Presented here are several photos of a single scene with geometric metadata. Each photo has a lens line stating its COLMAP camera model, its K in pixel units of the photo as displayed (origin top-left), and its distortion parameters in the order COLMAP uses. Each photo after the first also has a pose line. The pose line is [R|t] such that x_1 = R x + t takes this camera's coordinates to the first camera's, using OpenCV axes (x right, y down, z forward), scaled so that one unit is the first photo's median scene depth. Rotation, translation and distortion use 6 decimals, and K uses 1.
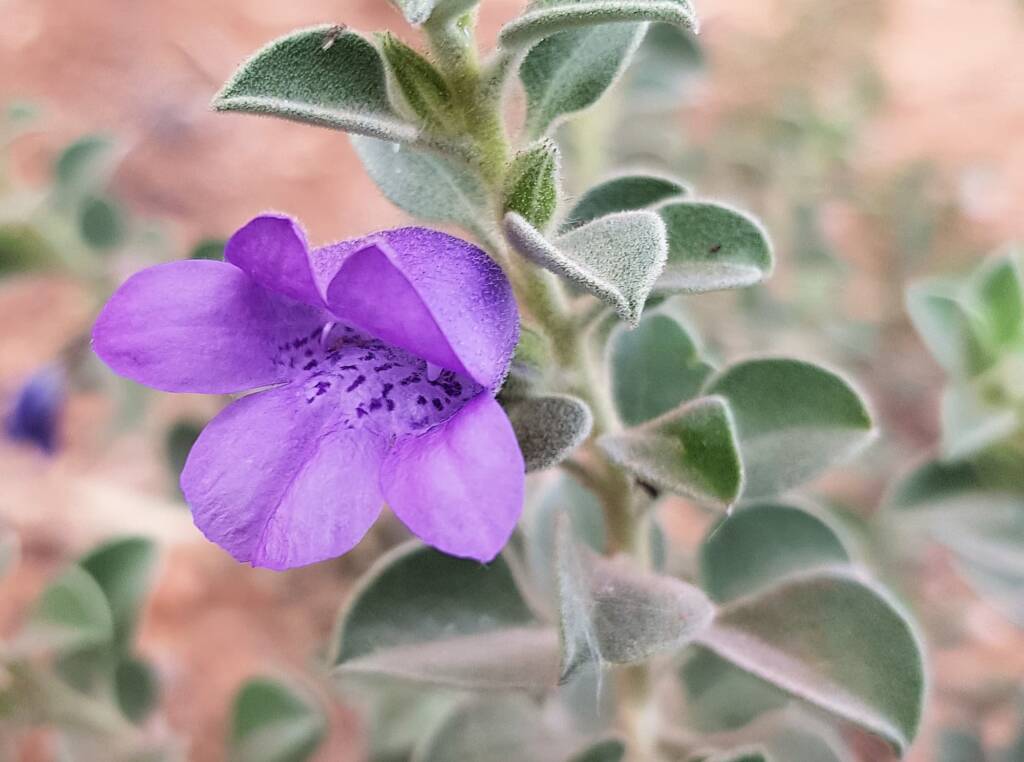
lens RADIAL K [[2125.6, 0, 507.5], [0, 2125.6, 388.5], [0, 0, 1]] dist [-0.034749, 0.000000]
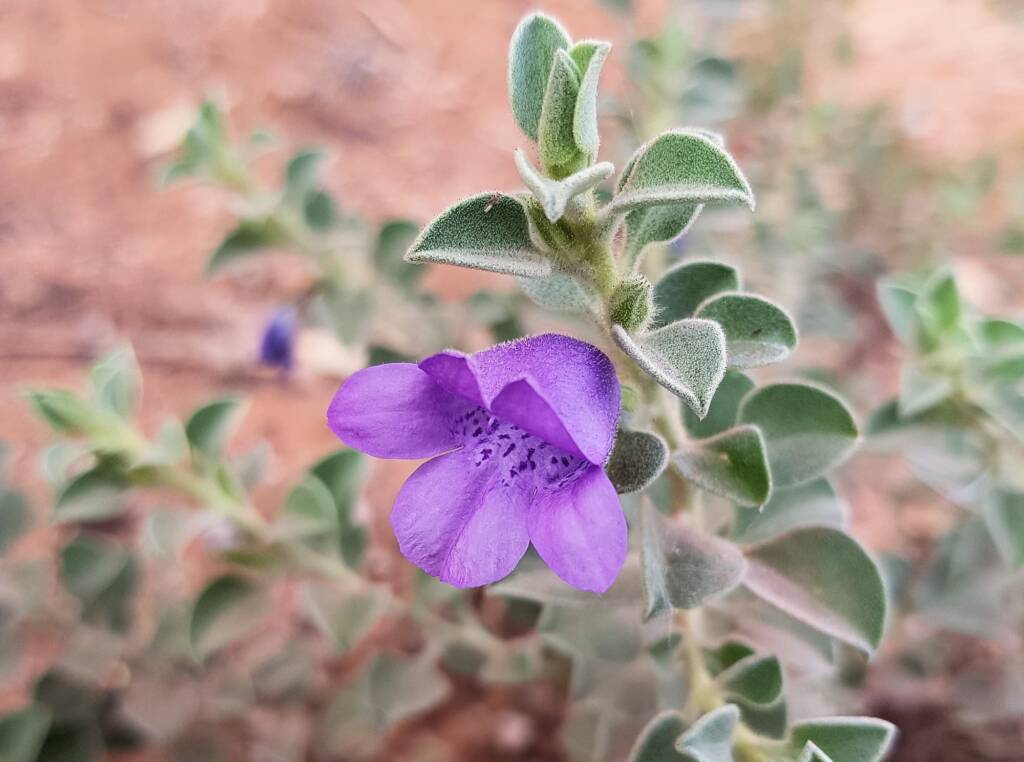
lens RADIAL K [[1394.5, 0, 536.9], [0, 1394.5, 459.7], [0, 0, 1]] dist [-0.038275, 0.000000]
pose [[0.999555, 0.007256, -0.028921, -0.024558], [-0.001257, 0.979325, 0.202287, -0.186106], [0.029791, -0.202161, 0.978899, 0.067074]]
